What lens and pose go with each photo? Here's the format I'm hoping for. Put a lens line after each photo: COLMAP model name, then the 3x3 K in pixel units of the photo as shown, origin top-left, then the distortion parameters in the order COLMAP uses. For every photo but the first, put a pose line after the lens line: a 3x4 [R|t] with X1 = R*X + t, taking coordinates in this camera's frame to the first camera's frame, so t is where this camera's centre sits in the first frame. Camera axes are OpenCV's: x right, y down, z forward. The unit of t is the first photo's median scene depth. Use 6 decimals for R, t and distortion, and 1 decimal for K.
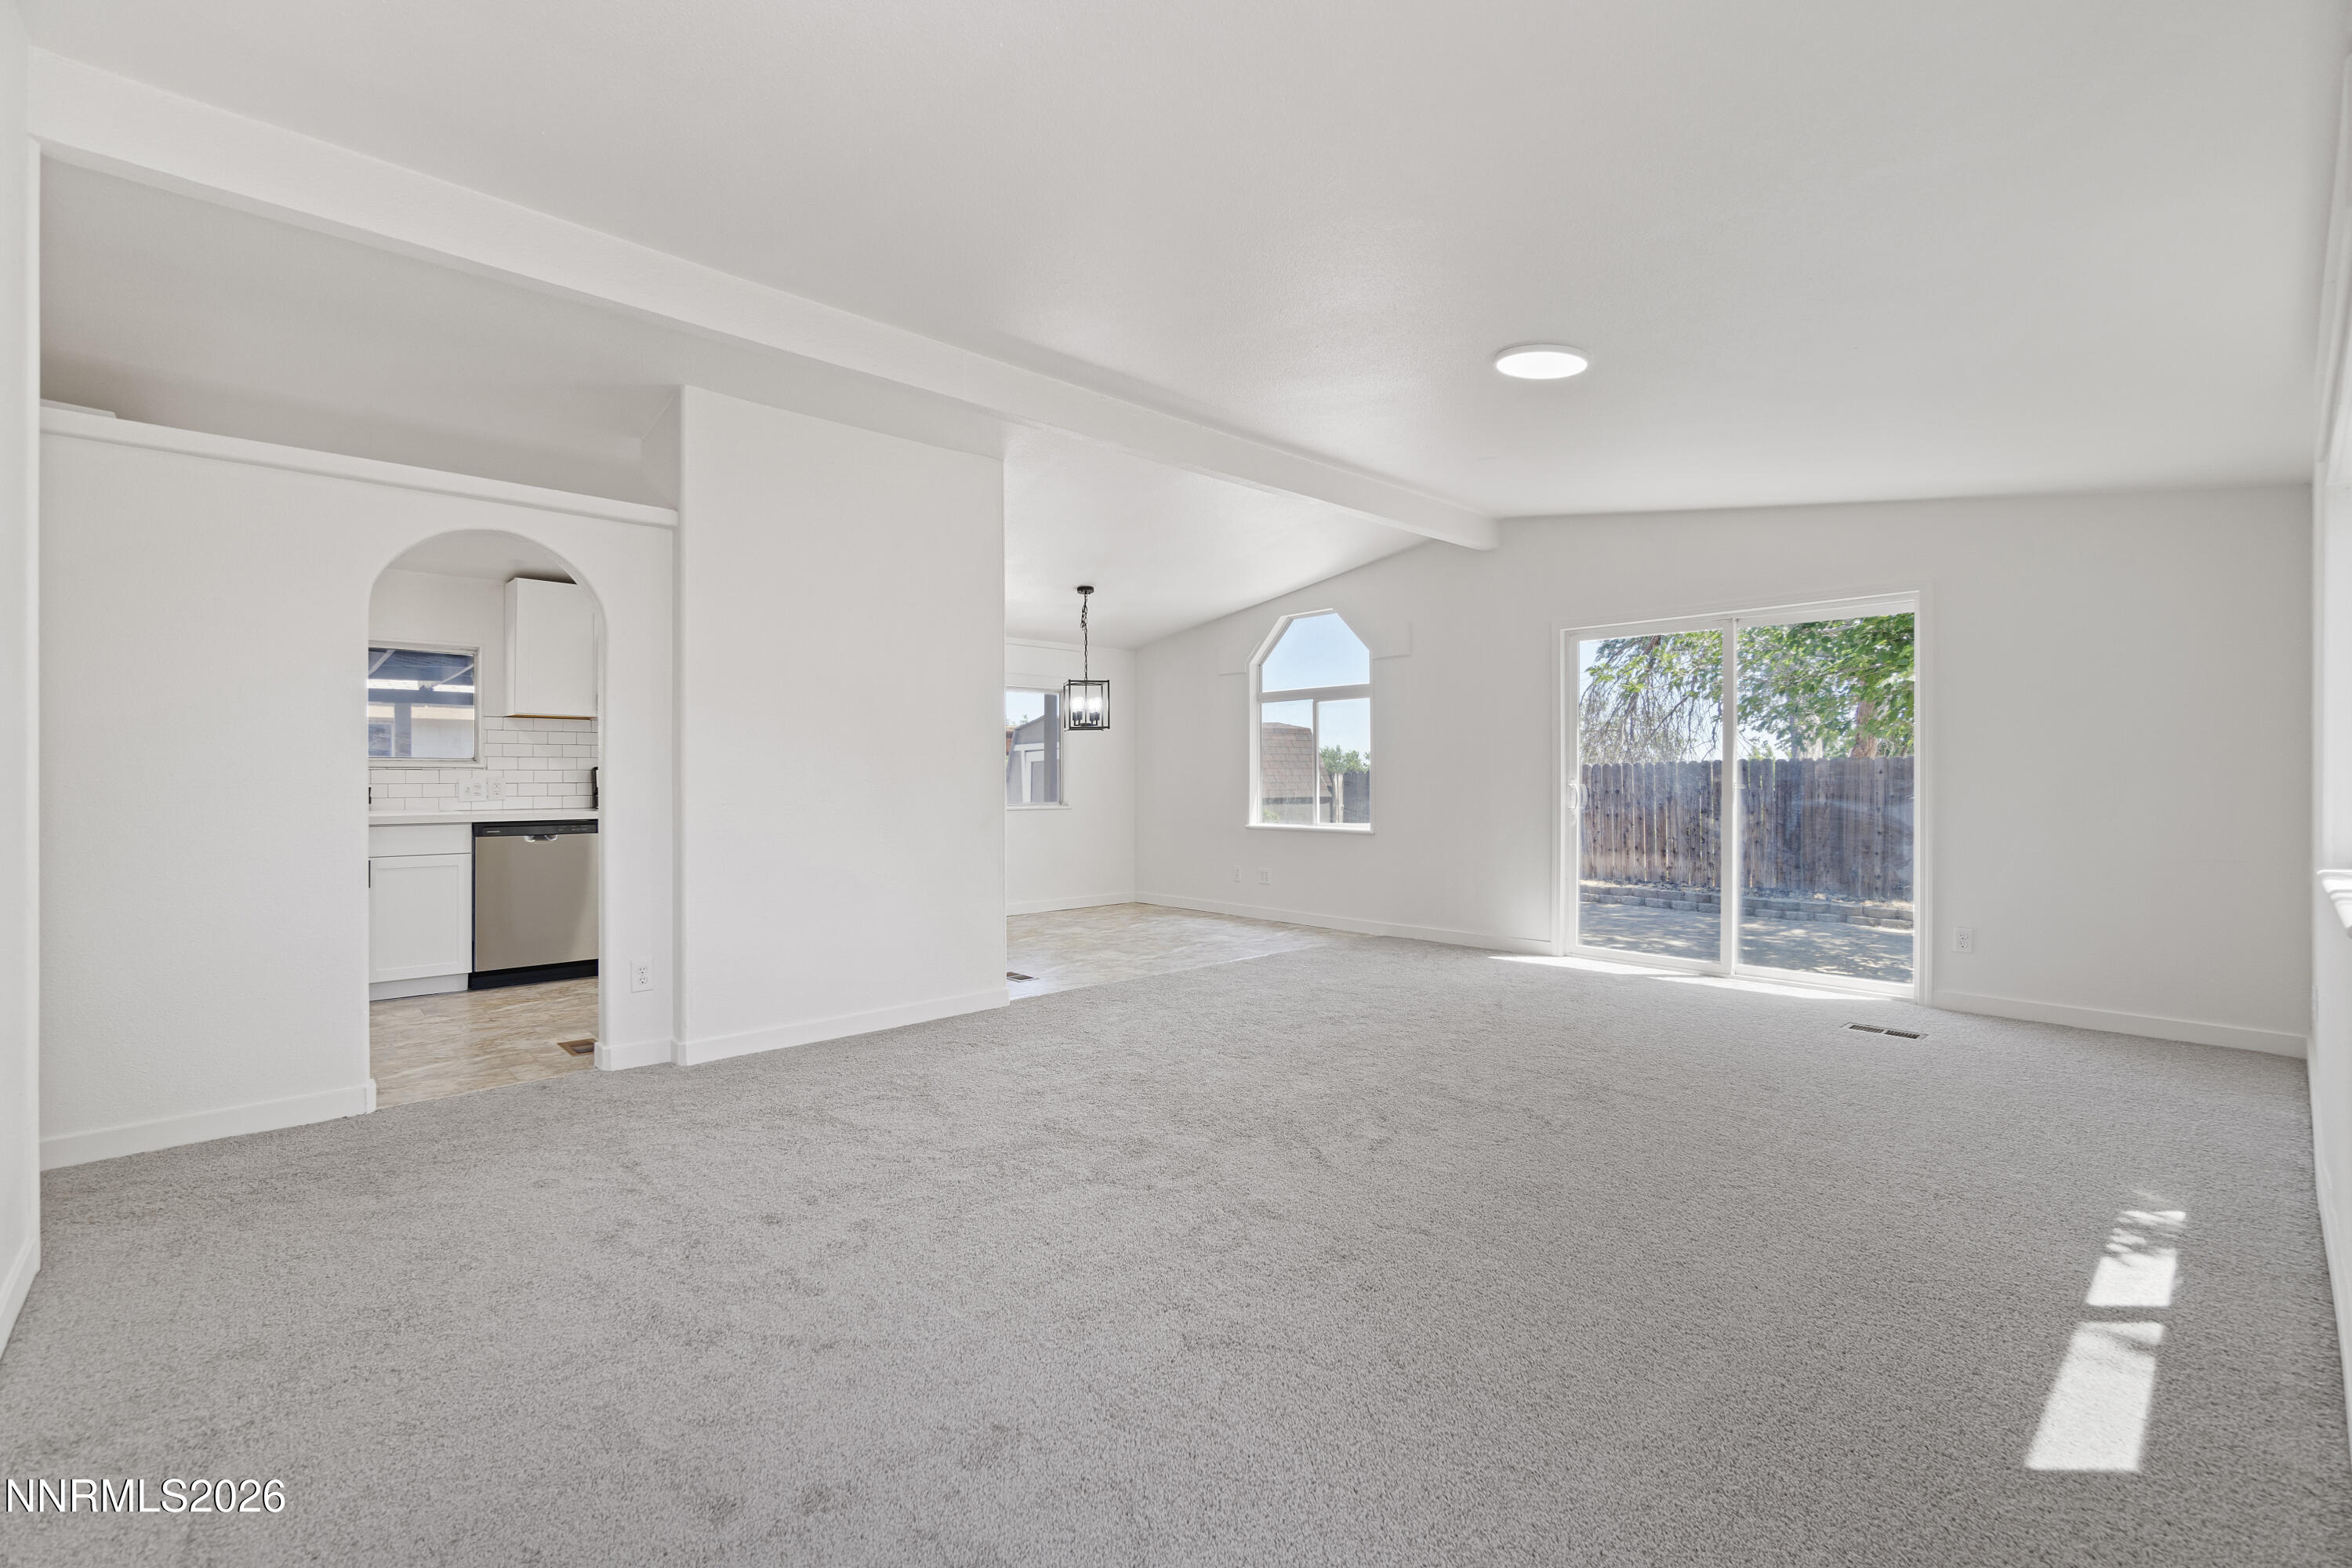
lens RADIAL K [[1007.7, 0, 1182.7], [0, 1007.7, 783.1], [0, 0, 1]] dist [0.000615, 0.000733]
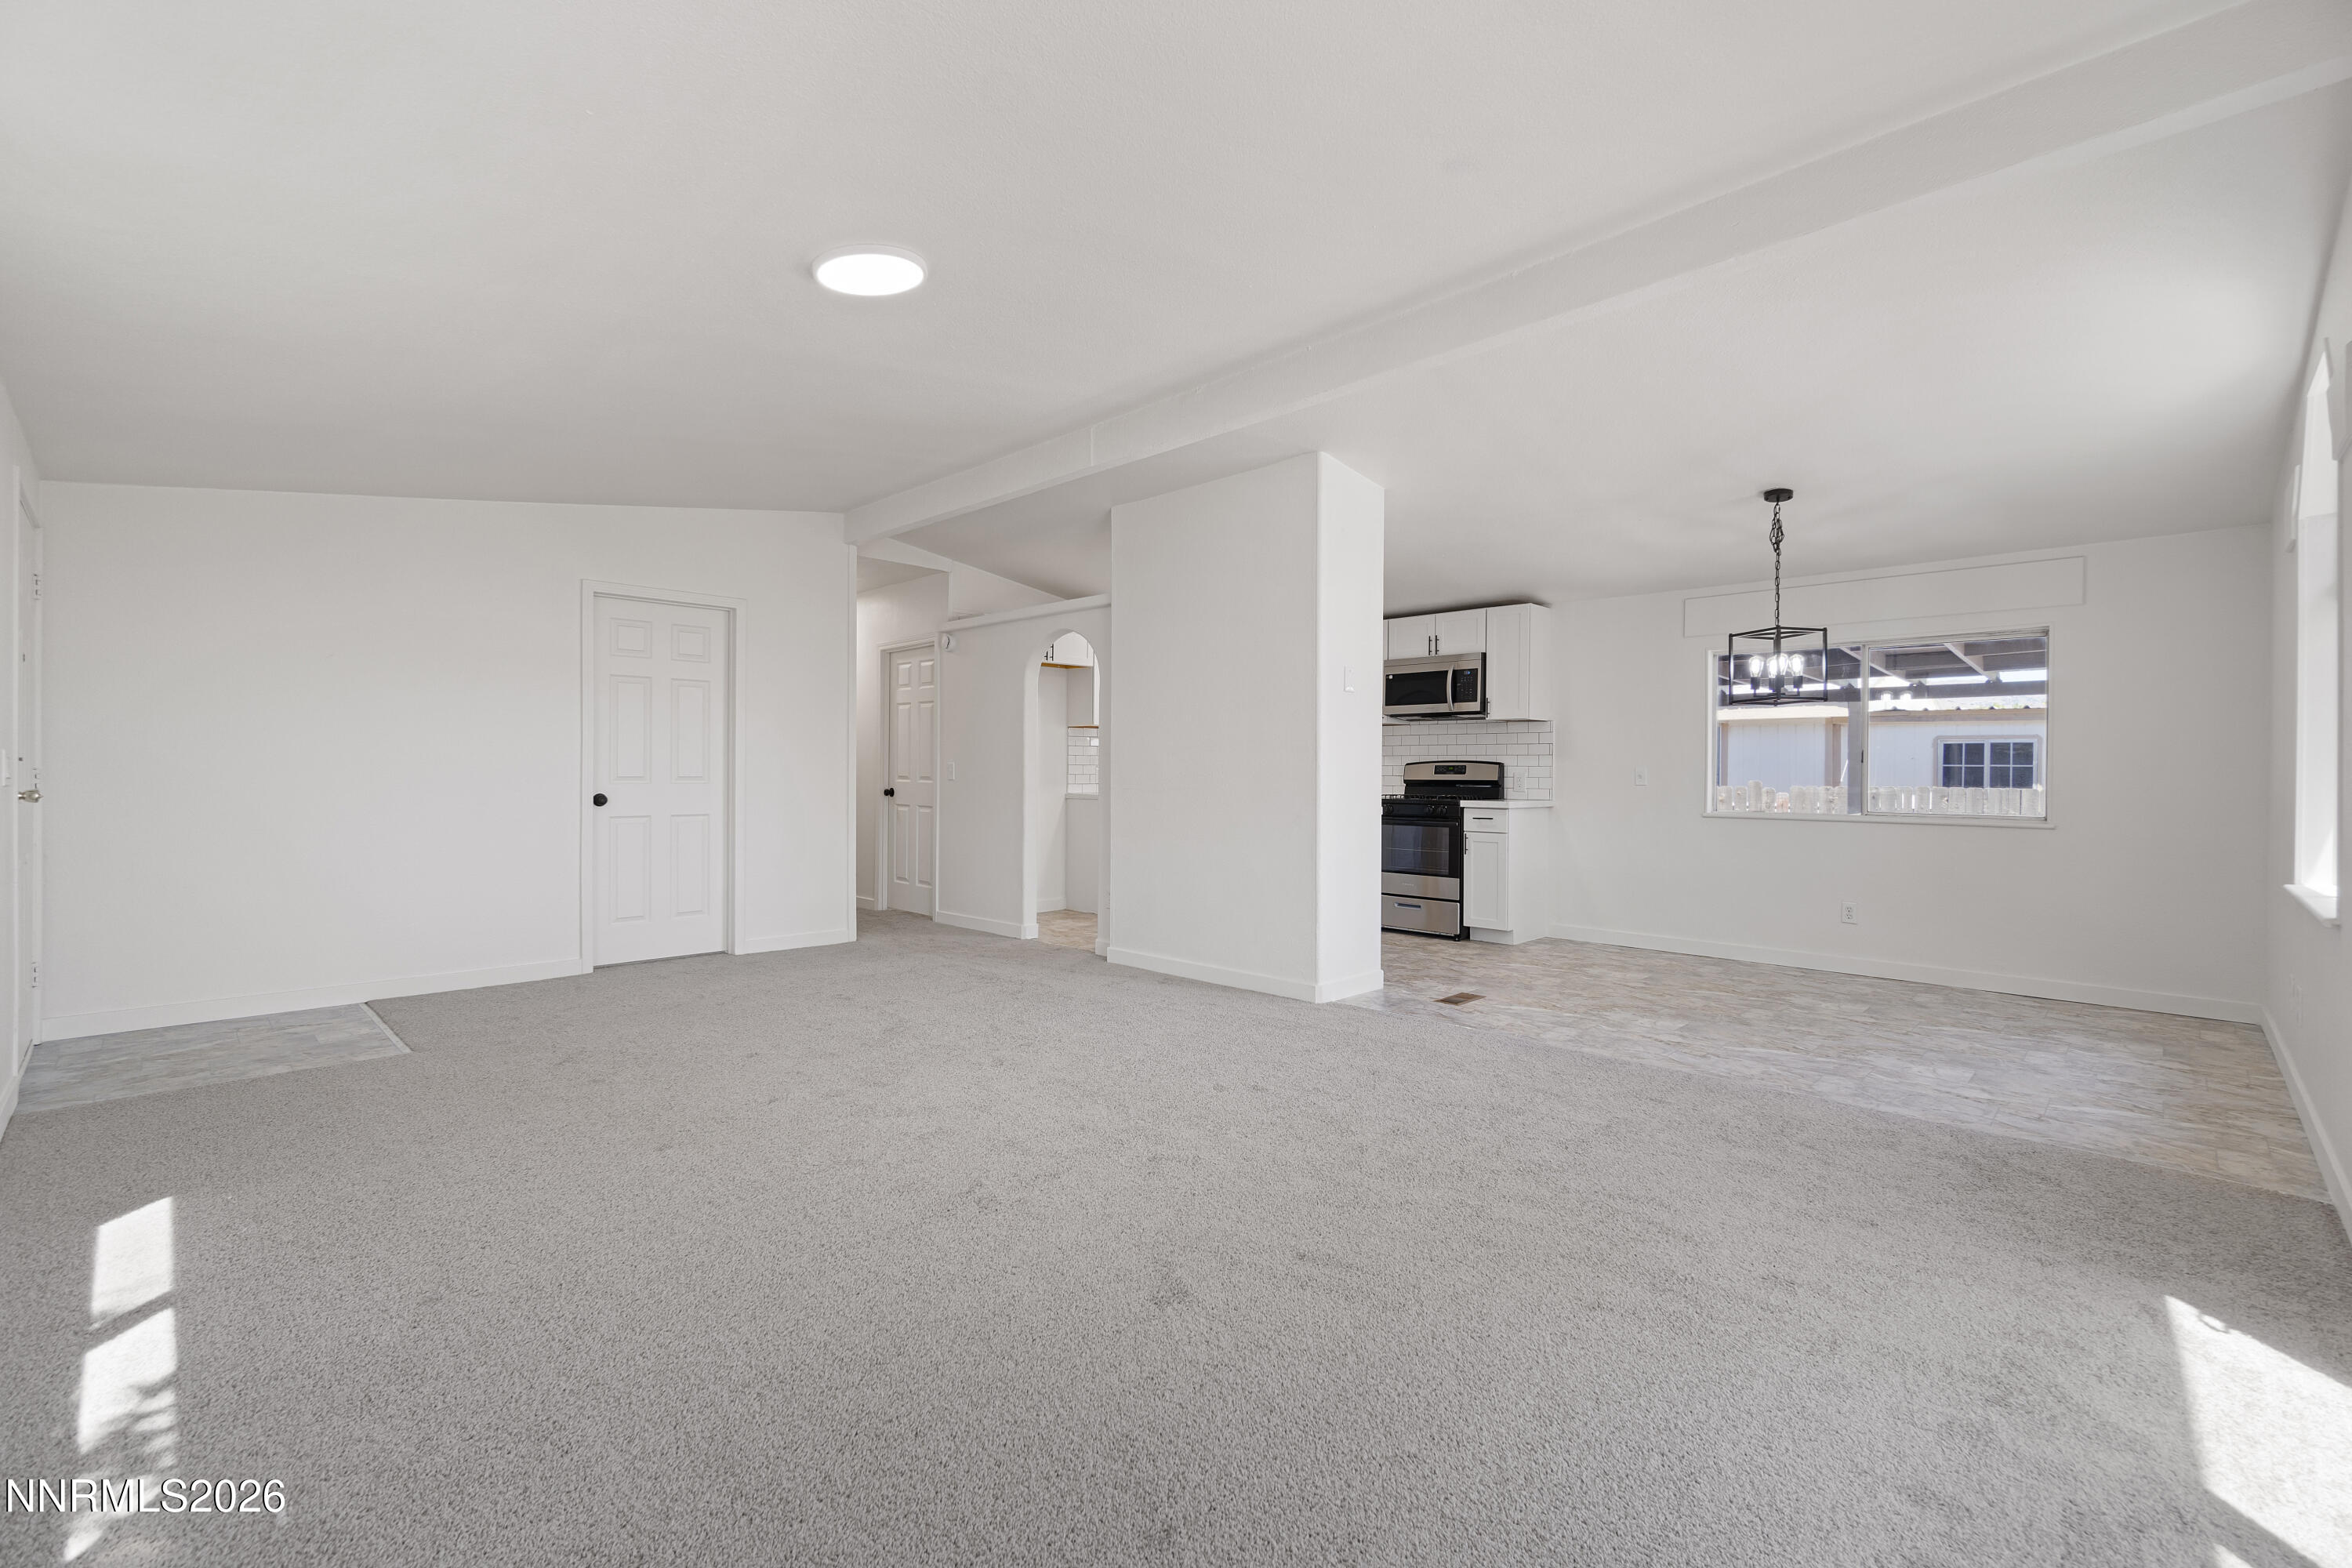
lens RADIAL K [[1007.7, 0, 1179.8], [0, 1007.7, 780.6], [0, 0, 1]] dist [0.000615, 0.000733]
pose [[0.041518, 0.007740, -0.999108, 0.571140], [-0.004057, 0.999963, 0.007578, -0.004066], [0.999130, 0.003739, 0.041547, 0.577597]]
